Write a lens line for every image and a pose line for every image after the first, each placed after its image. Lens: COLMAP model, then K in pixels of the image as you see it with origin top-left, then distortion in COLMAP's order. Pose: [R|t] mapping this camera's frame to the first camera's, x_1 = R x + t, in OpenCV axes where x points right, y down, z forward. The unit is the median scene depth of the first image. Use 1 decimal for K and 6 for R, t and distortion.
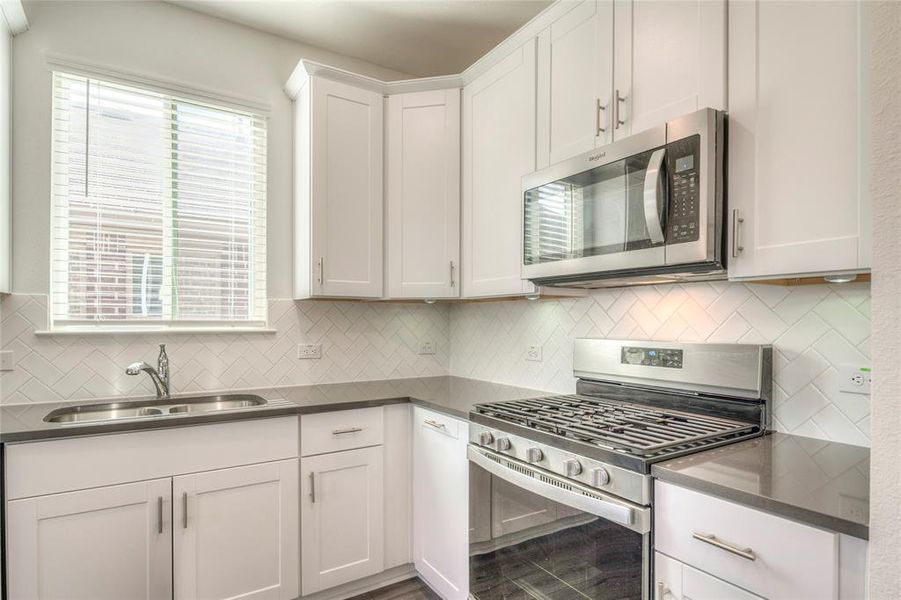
lens RADIAL K [[486.7, 0, 445.6], [0, 486.7, 324.1], [0, 0, 1]] dist [-0.002737, -0.003740]
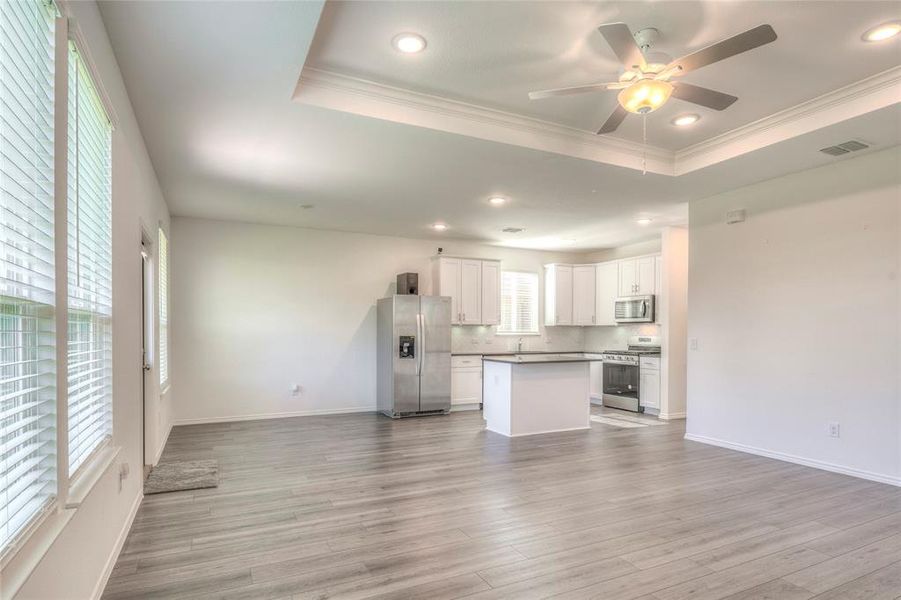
lens RADIAL K [[486.7, 0, 447.6], [0, 486.7, 335.2], [0, 0, 1]] dist [-0.002737, -0.003740]
pose [[0.993790, 0.001662, -0.111263, -0.754351], [-0.001603, 0.999999, 0.000615, 0.021009], [0.111264, -0.000433, 0.993791, -3.115468]]
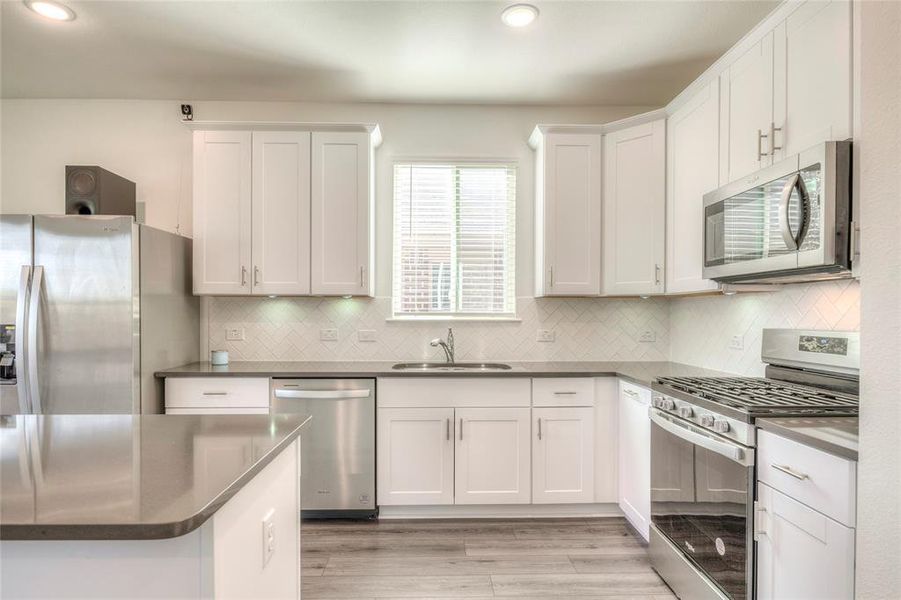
lens RADIAL K [[486.7, 0, 447.8], [0, 486.7, 318.4], [0, 0, 1]] dist [-0.002737, -0.003740]
pose [[0.858637, 0.005618, -0.512554, 0.215246], [-0.003957, 0.999983, 0.004331, 0.003894], [0.512570, -0.001691, 0.858644, -0.351208]]
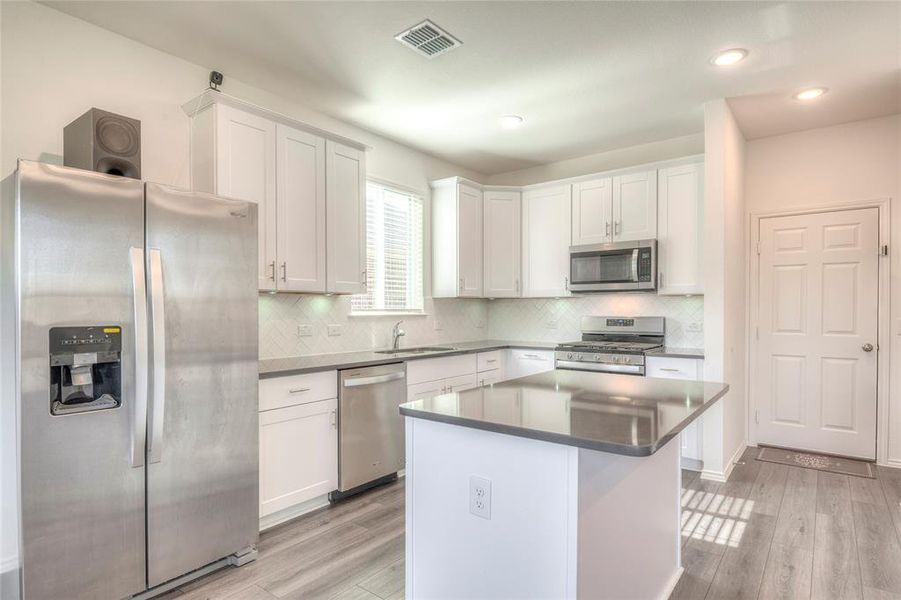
lens RADIAL K [[486.7, 0, 446.6], [0, 486.7, 315.9], [0, 0, 1]] dist [-0.002737, -0.003740]
pose [[0.942590, -0.008416, 0.333845, -1.075887], [0.006422, 0.999954, 0.007074, 0.007921], [-0.333890, -0.004524, 0.942601, -0.915130]]
